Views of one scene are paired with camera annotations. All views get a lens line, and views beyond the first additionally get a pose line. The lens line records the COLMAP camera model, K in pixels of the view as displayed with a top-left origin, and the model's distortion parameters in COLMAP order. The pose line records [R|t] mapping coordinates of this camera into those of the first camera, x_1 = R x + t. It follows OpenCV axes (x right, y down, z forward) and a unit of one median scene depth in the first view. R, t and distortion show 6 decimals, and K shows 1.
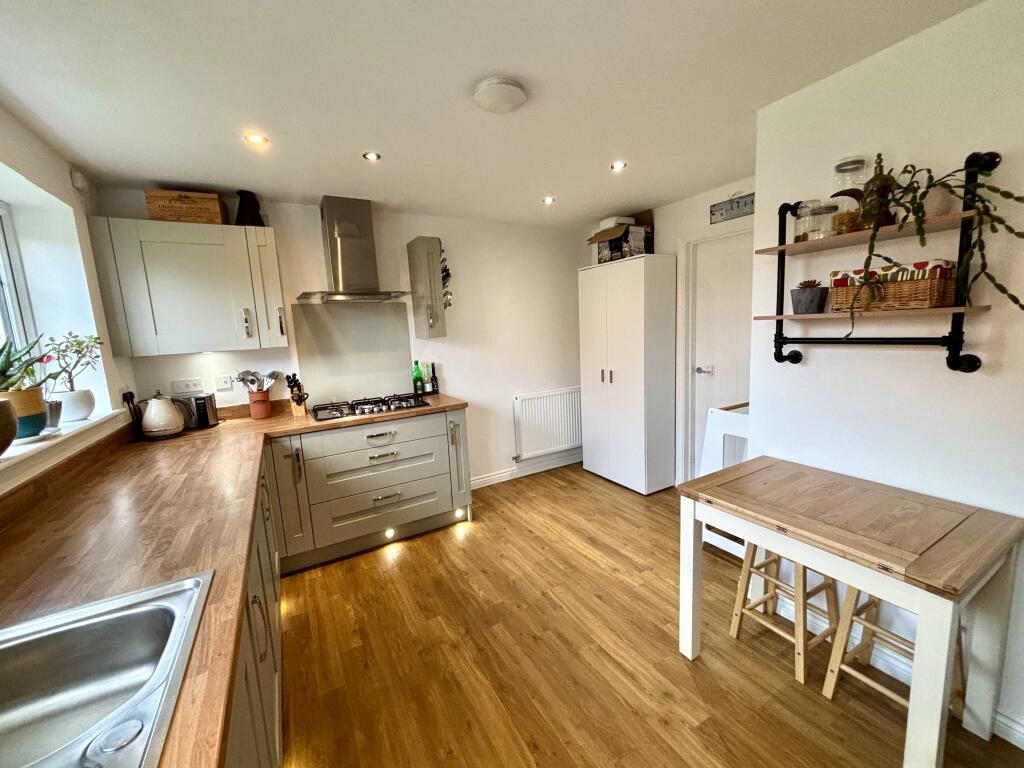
lens RADIAL K [[410.0, 0, 511.3], [0, 410.0, 381.8], [0, 0, 1]] dist [0.001660, 0.000202]
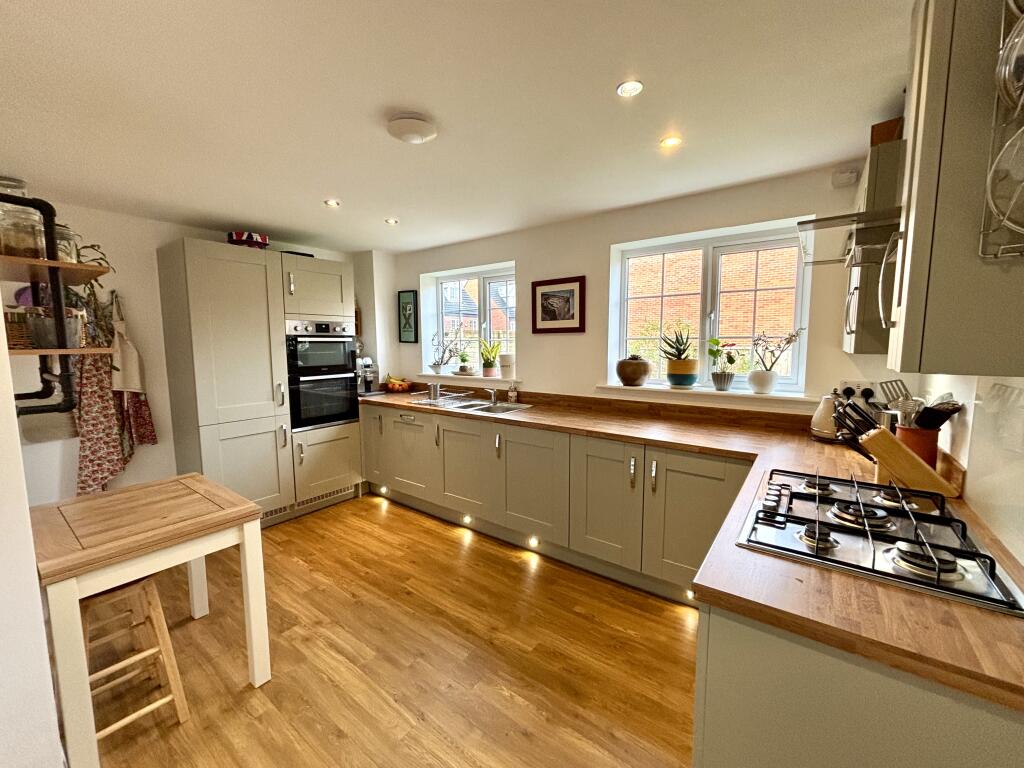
lens RADIAL K [[410.0, 0, 509.7], [0, 410.0, 385.7], [0, 0, 1]] dist [0.001660, 0.000202]
pose [[-0.912629, 0.099682, -0.396449, 0.199096], [-0.001922, 0.968756, 0.248008, -0.265286], [0.408784, 0.227101, -0.883923, 1.881518]]
